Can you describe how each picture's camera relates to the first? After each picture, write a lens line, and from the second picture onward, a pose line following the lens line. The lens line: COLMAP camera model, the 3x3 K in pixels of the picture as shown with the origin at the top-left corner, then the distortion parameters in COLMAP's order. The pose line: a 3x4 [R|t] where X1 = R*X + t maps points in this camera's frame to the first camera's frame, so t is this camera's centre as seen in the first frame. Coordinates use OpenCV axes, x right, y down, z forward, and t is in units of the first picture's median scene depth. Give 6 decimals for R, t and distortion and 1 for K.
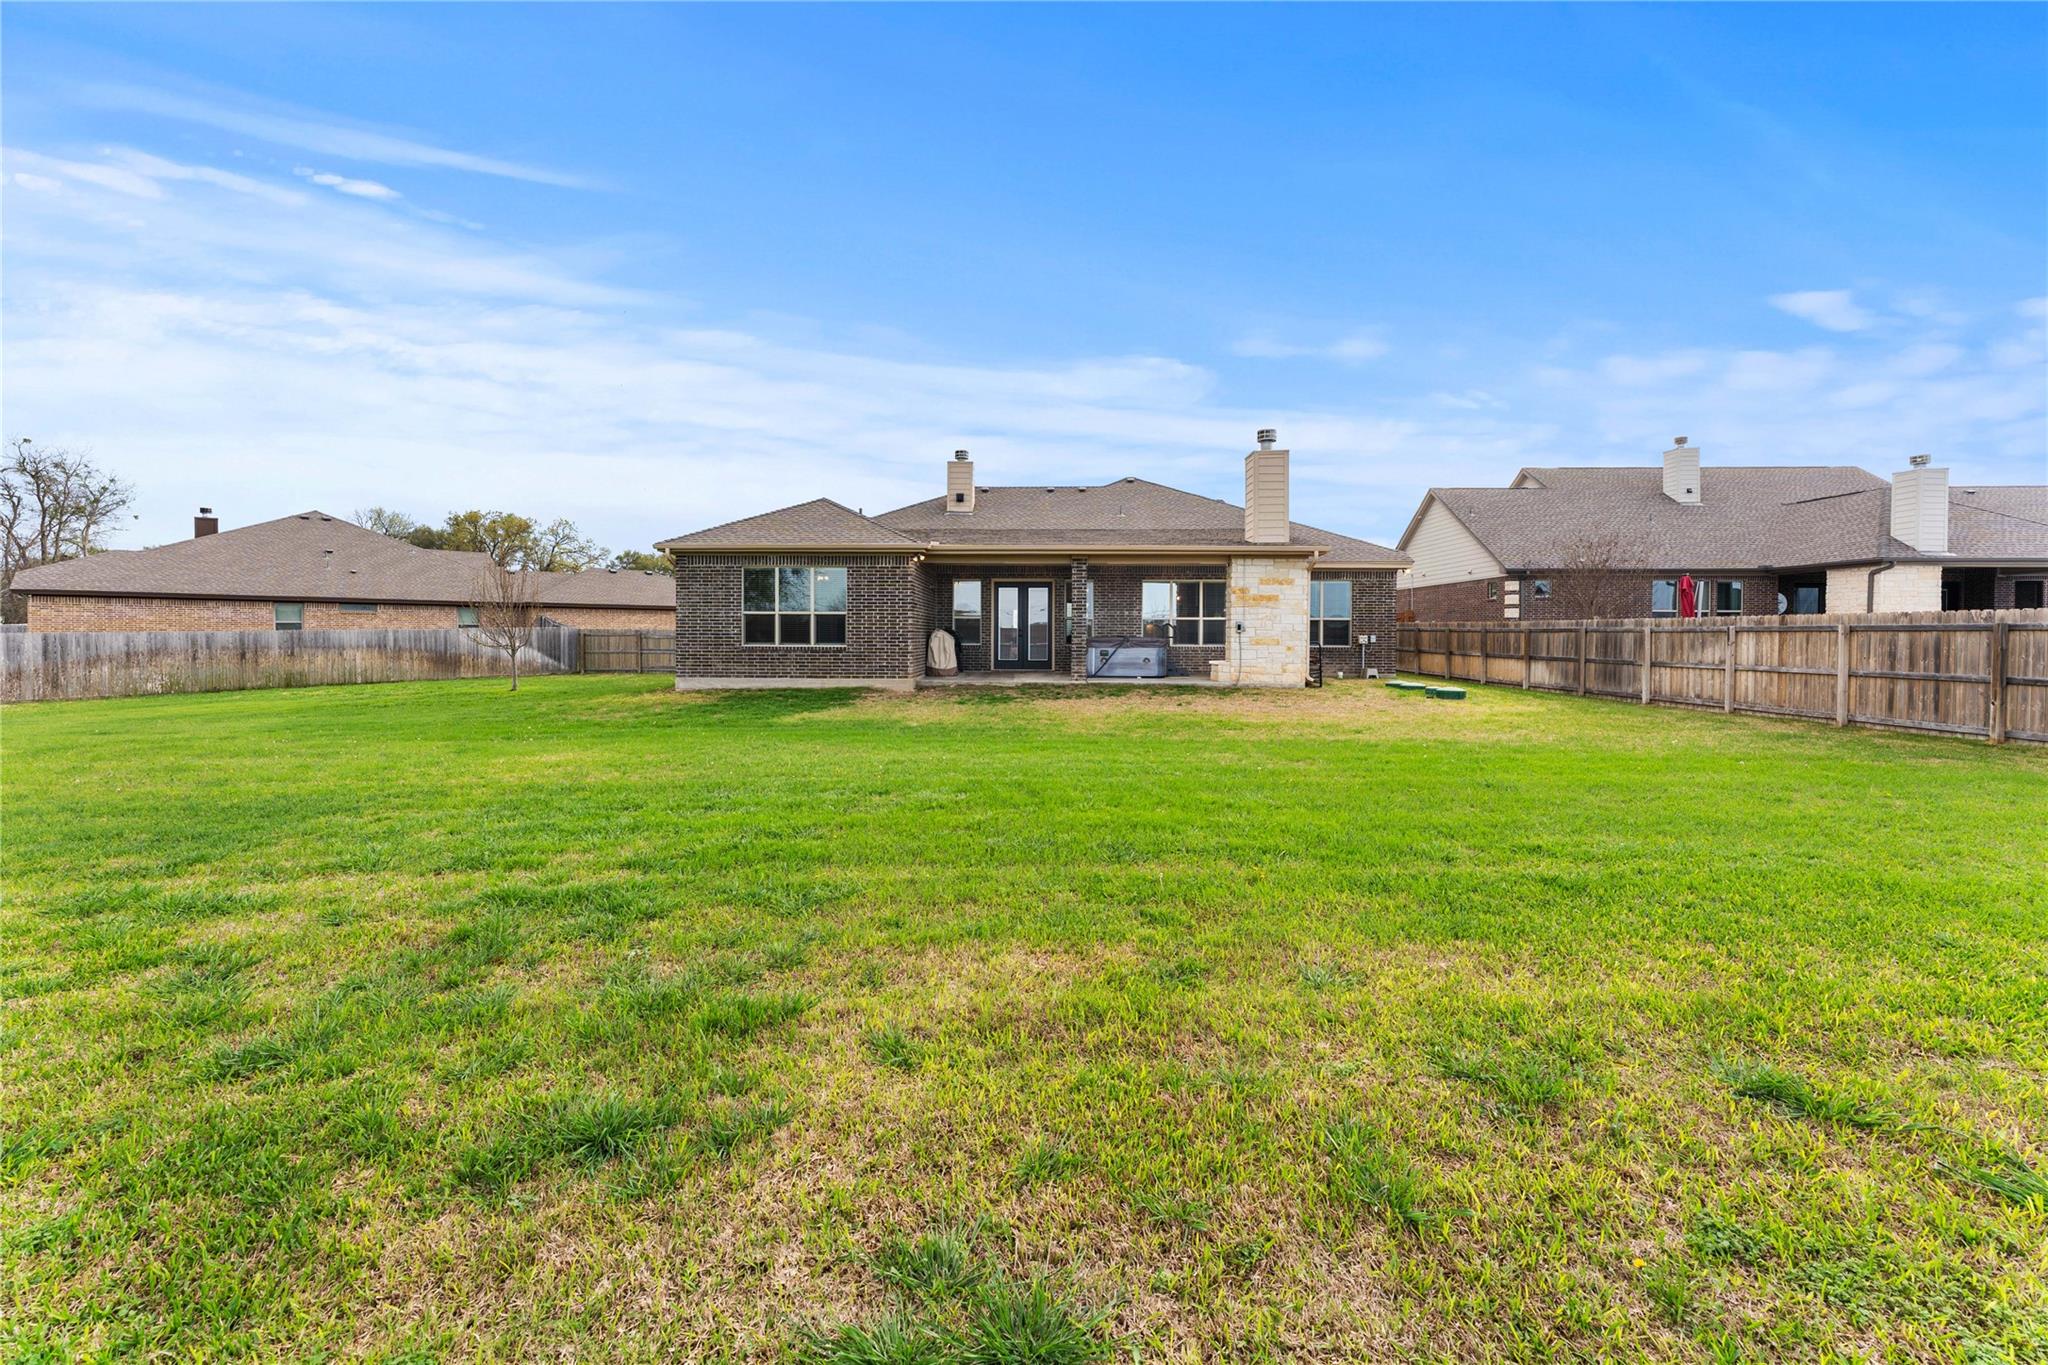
lens RADIAL K [[843.1, 0, 1016.1], [0, 843.1, 652.2], [0, 0, 1]] dist [0.001064, -0.000176]
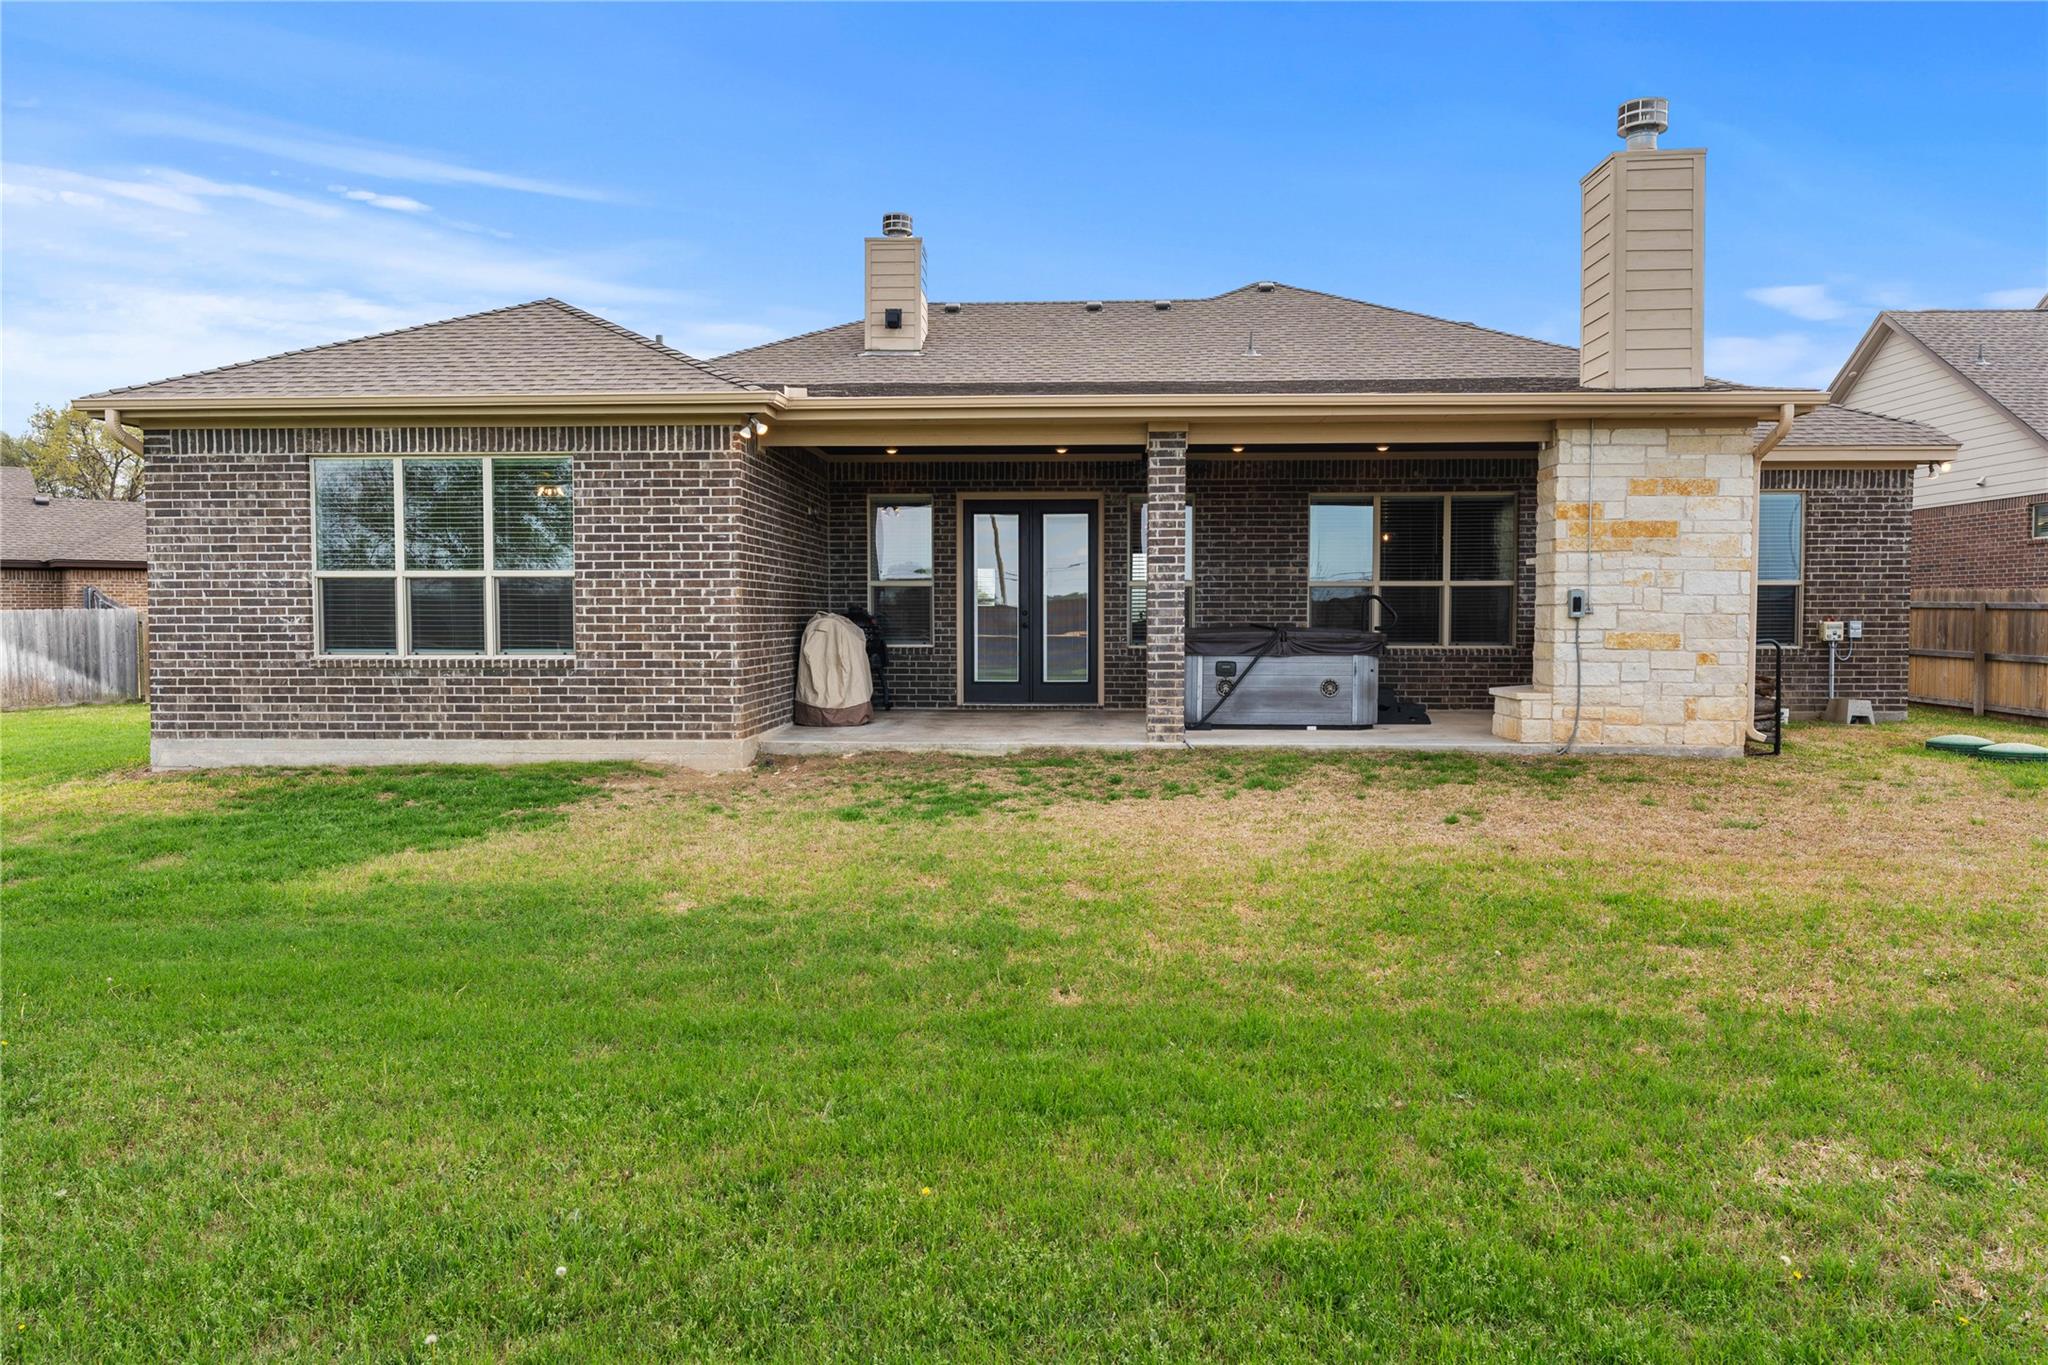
lens RADIAL K [[1407.8, 0, 1024.0], [0, 1407.8, 682.5], [0, 0, 1]] dist [0.002566, 0.000079]
pose [[0.999931, -0.004701, -0.010764, 0.014270], [0.004990, 0.999622, 0.027027, -0.011550], [0.010633, -0.027079, 0.999577, 0.325644]]
